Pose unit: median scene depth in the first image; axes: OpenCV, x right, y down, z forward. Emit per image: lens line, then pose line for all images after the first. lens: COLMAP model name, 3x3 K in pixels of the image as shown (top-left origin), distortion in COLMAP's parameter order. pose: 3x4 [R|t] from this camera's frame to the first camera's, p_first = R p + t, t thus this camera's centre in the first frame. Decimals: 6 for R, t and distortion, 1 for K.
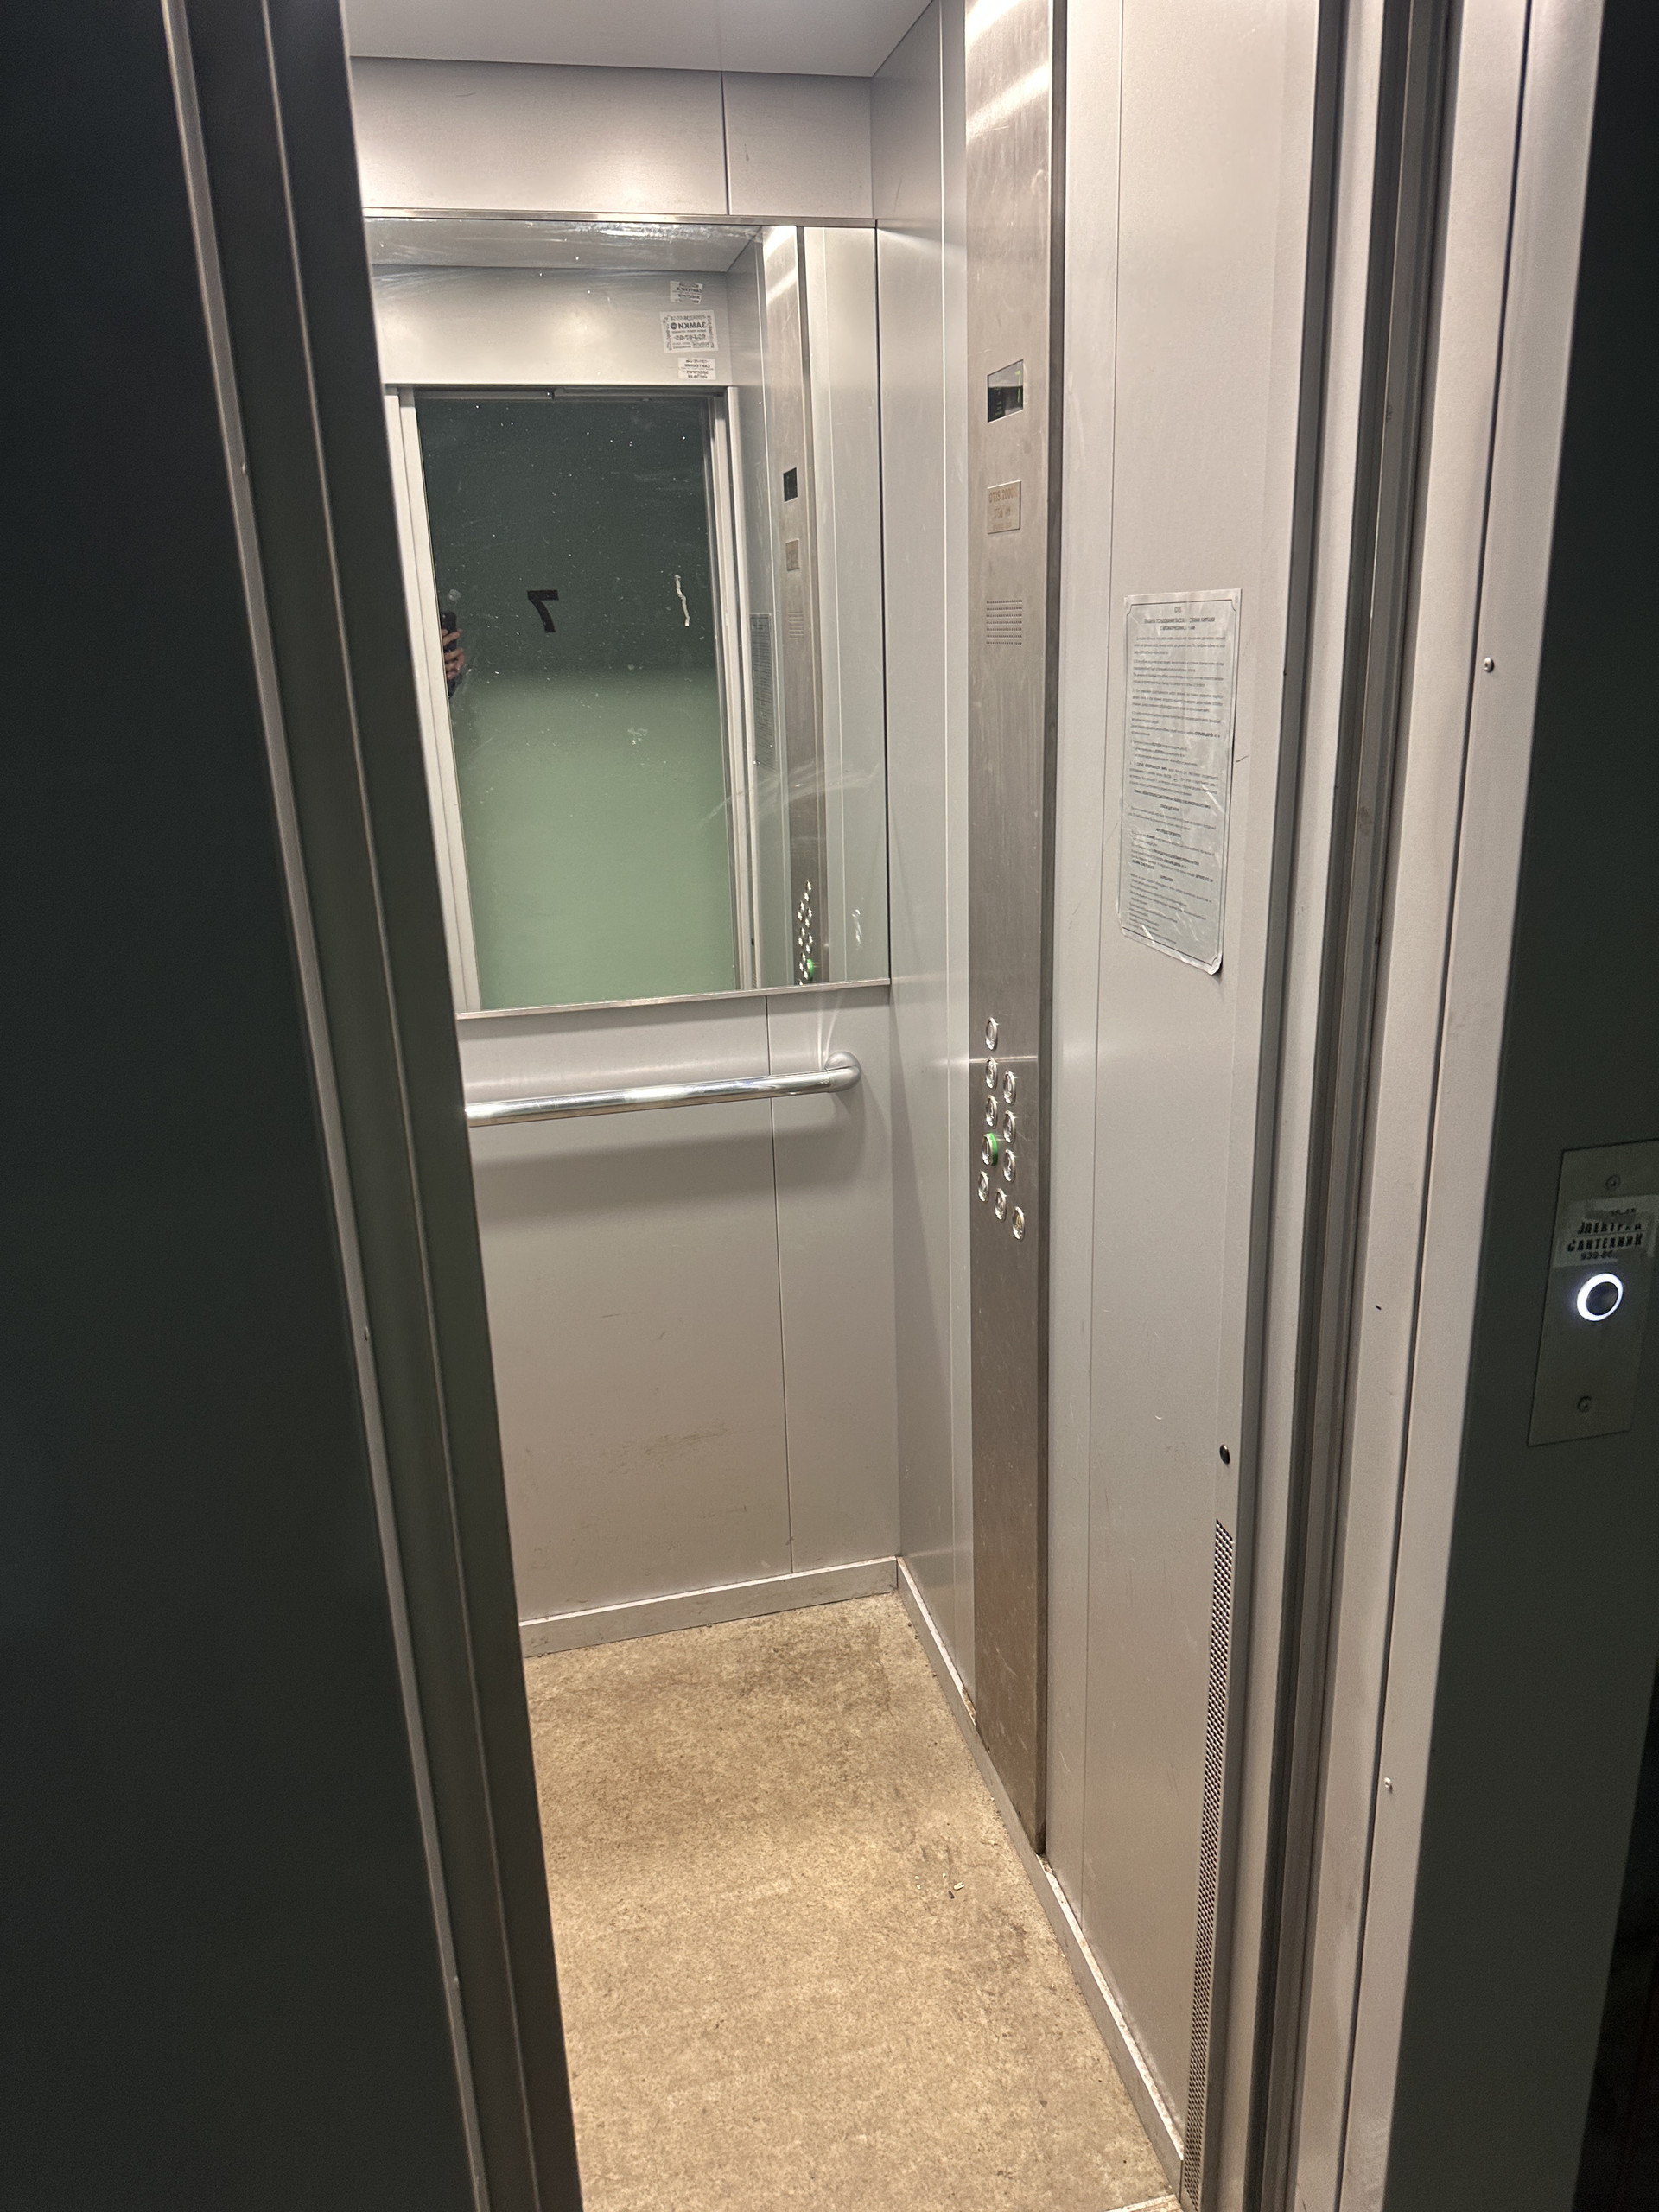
lens RADIAL K [[1585.4, 0, 829.5], [0, 1585.4, 1106.0], [0, 0, 1]] dist [0.004382, -0.002197]
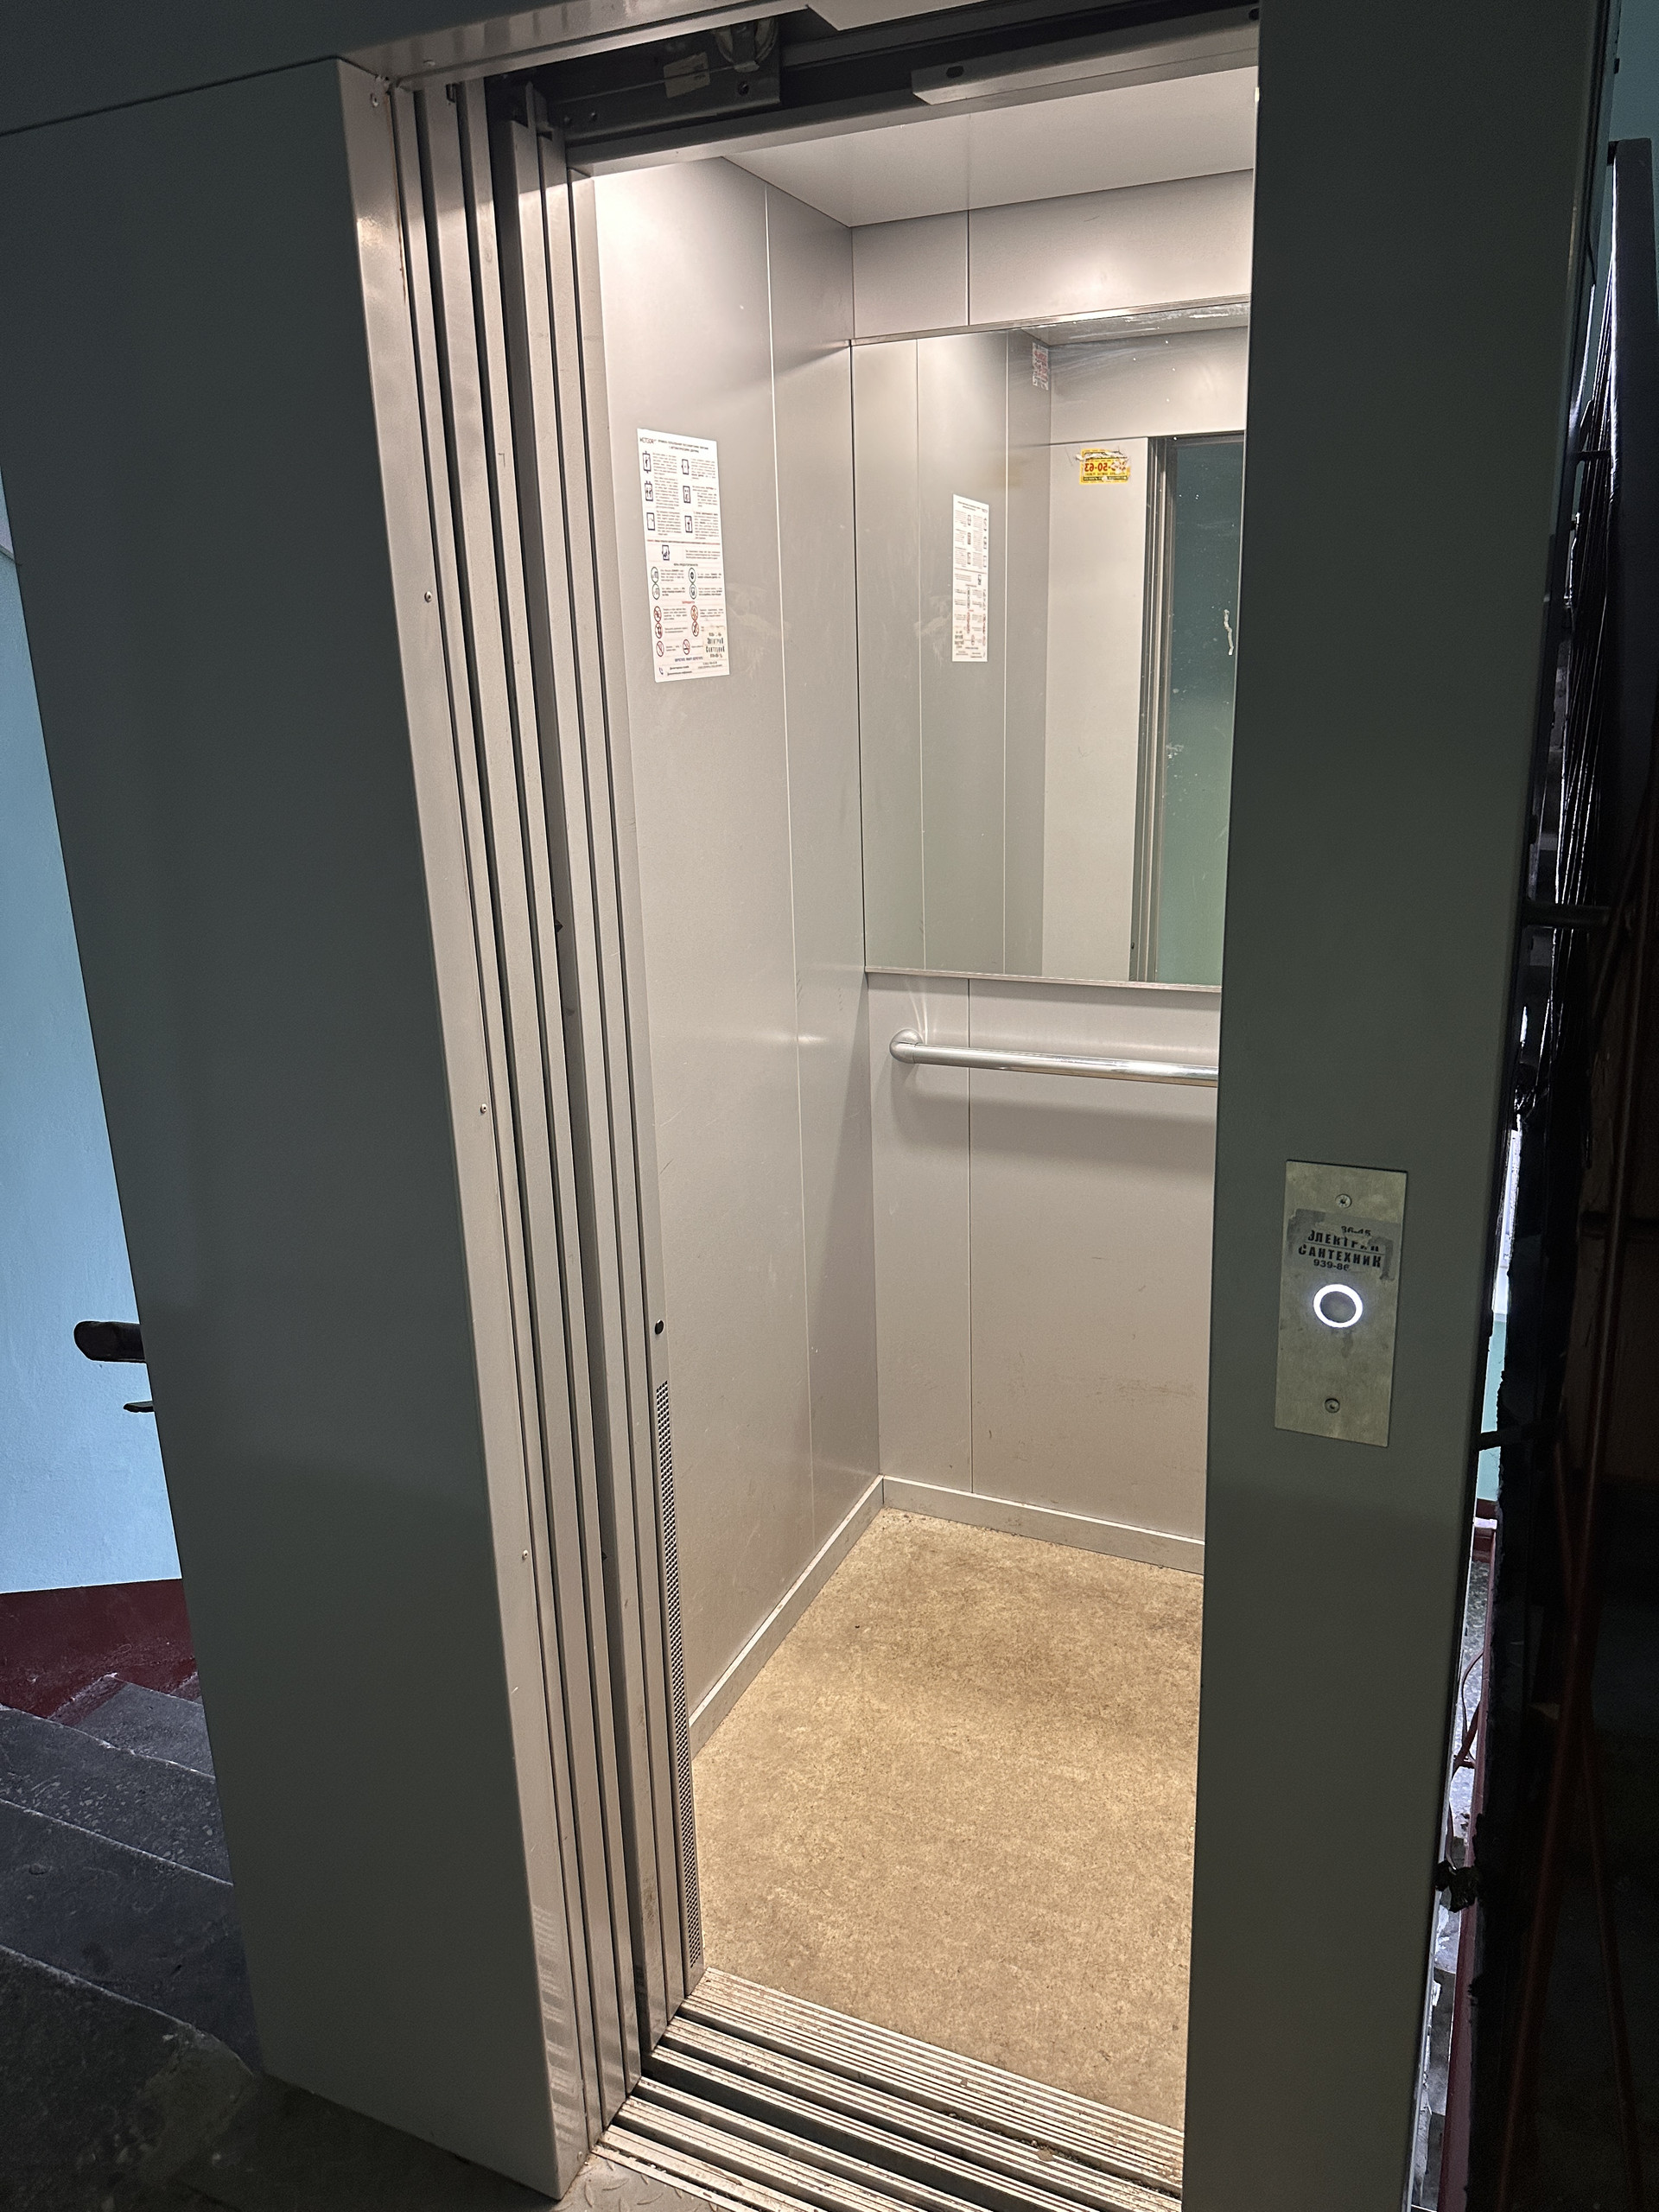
lens RADIAL K [[1544.2, 0, 829.5], [0, 1544.2, 1106.0], [0, 0, 1]] dist [0.001316, -0.002646]
pose [[0.801991, 0.185465, -0.567814, 0.384056], [-0.185385, 0.980920, 0.058556, -0.005054], [0.567840, 0.058303, 0.821071, -0.030222]]
